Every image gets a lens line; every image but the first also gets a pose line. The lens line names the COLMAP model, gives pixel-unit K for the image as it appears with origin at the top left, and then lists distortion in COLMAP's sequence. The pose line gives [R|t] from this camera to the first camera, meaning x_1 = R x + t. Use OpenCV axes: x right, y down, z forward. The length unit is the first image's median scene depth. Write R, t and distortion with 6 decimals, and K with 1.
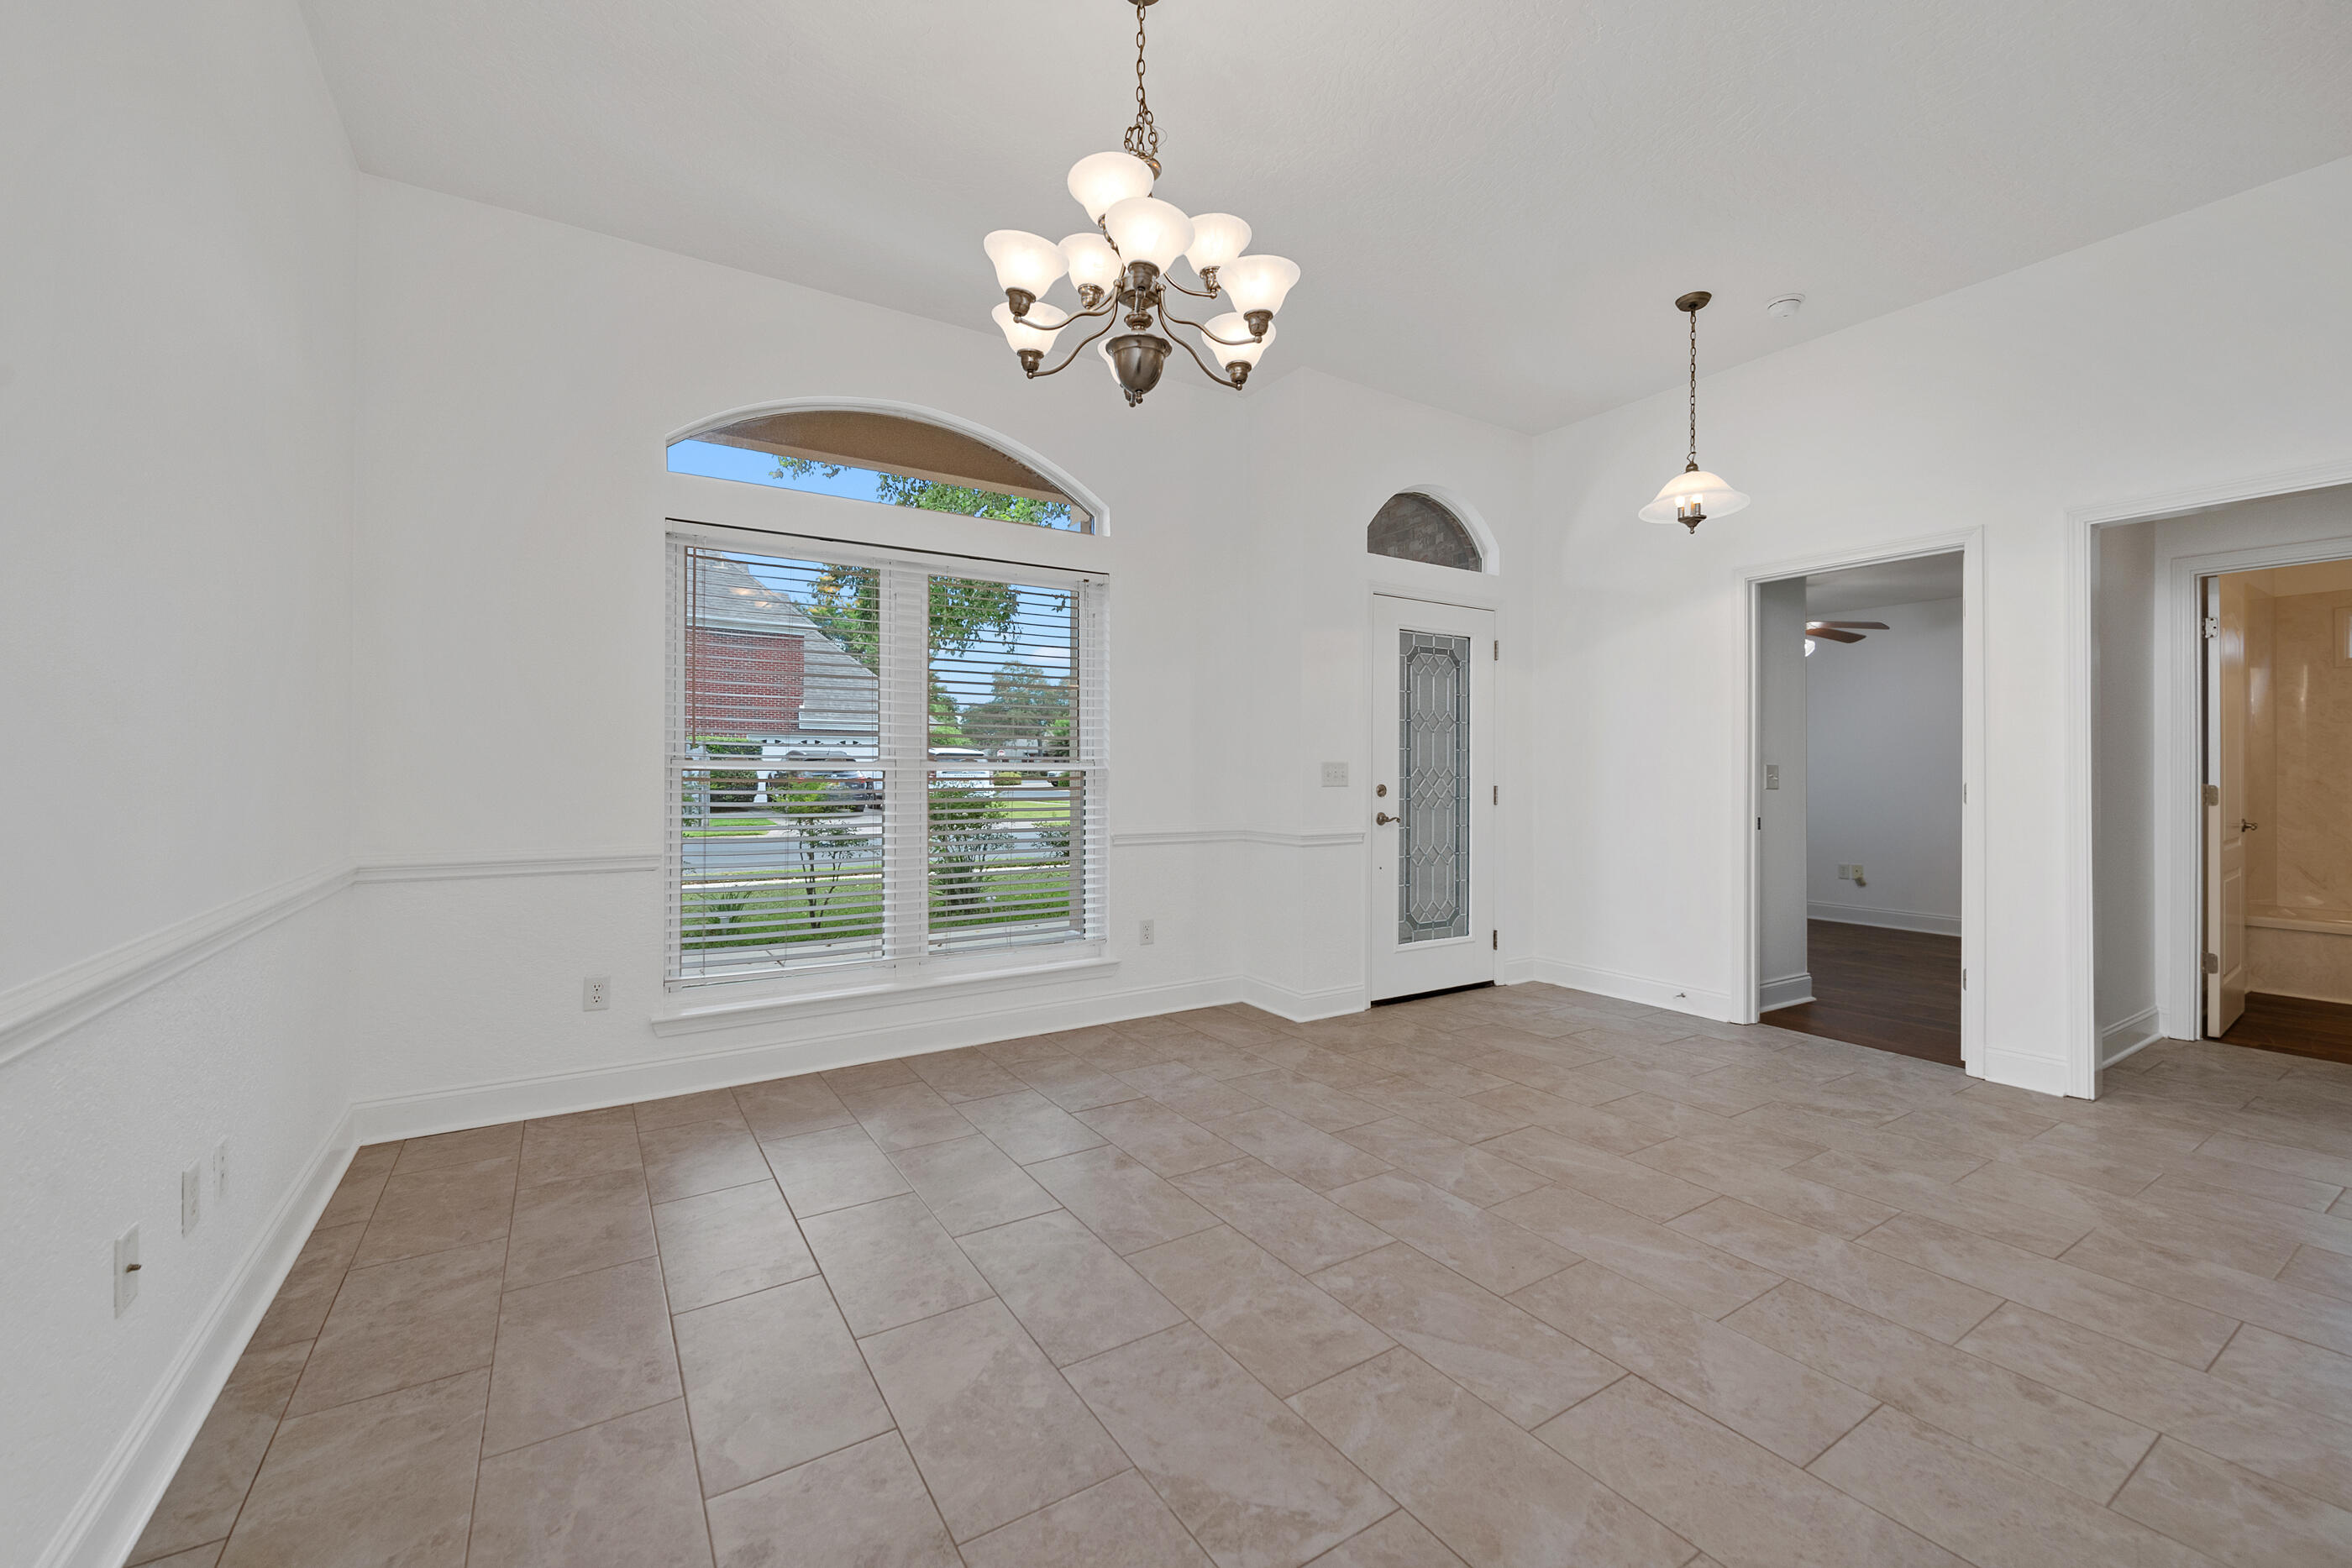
lens RADIAL K [[943.5, 0, 1174.9], [0, 943.5, 770.9], [0, 0, 1]] dist [0.001678, -0.005185]
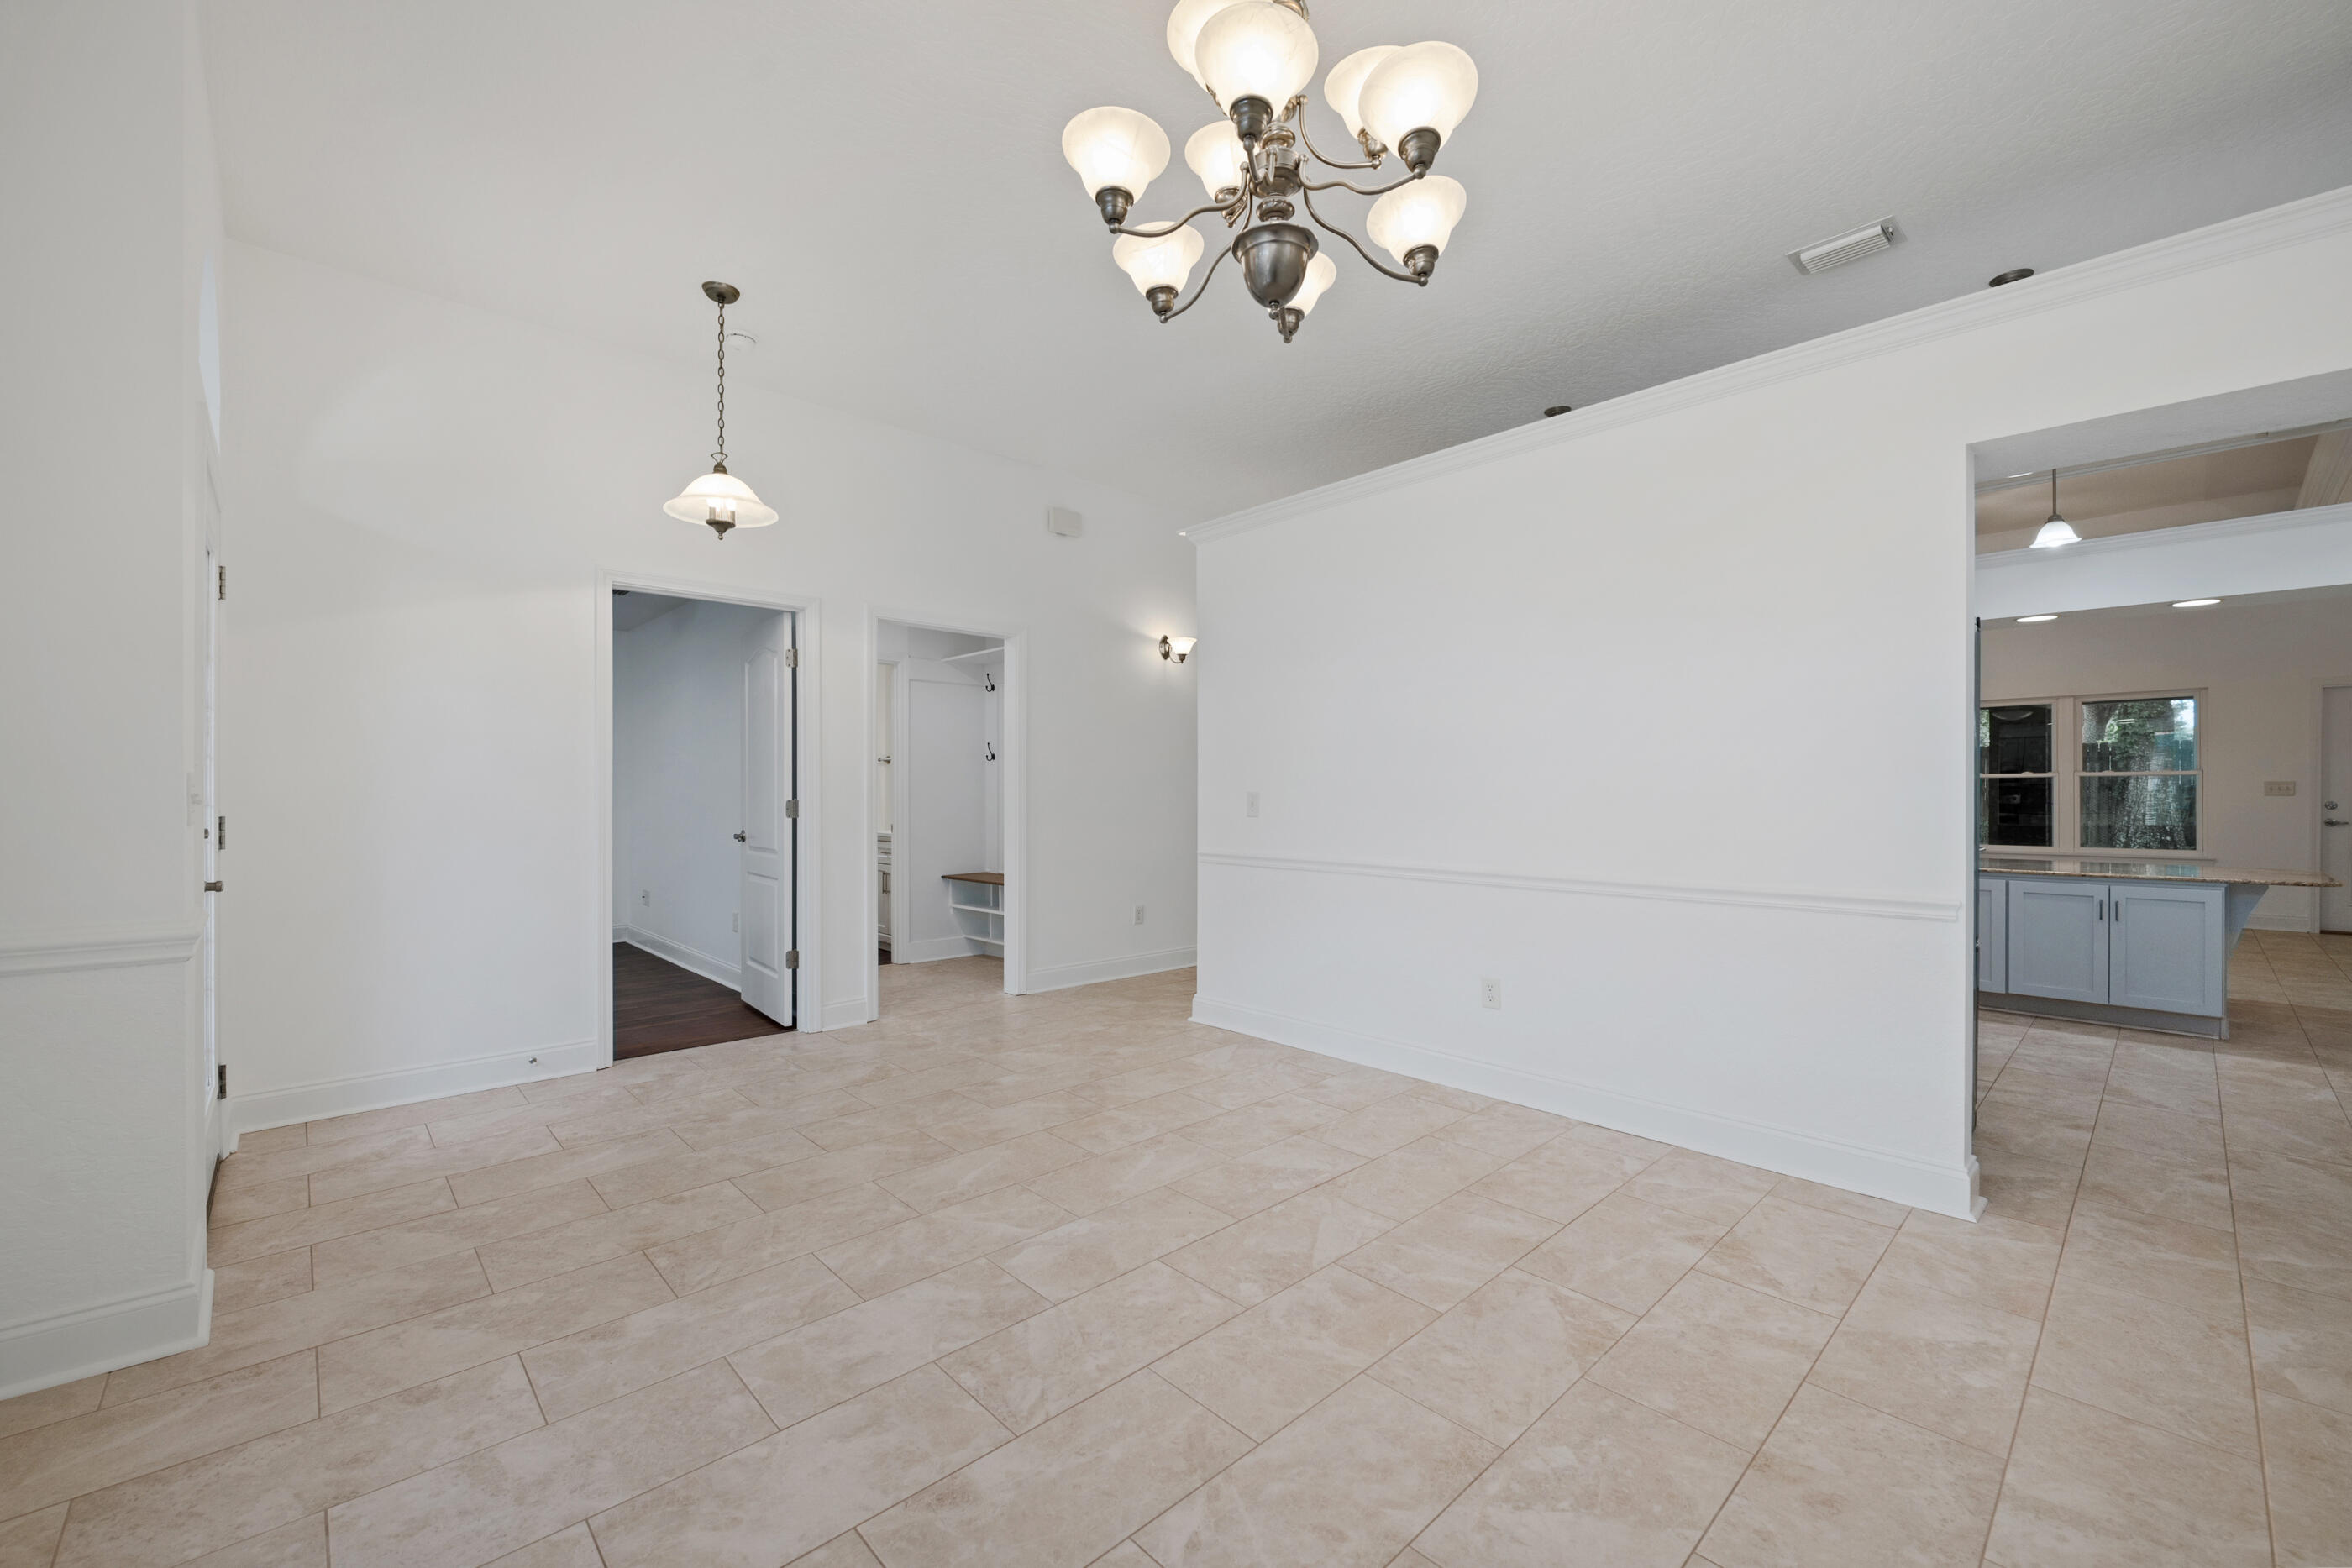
lens RADIAL K [[951.4, 0, 1173.5], [0, 951.4, 805.5], [0, 0, 1]] dist [0.005329, -0.005680]
pose [[-0.187831, -0.018720, 0.982023, -0.625266], [-0.000488, 0.999820, 0.018966, -0.005920], [-0.982201, 0.003083, -0.187807, 0.969076]]
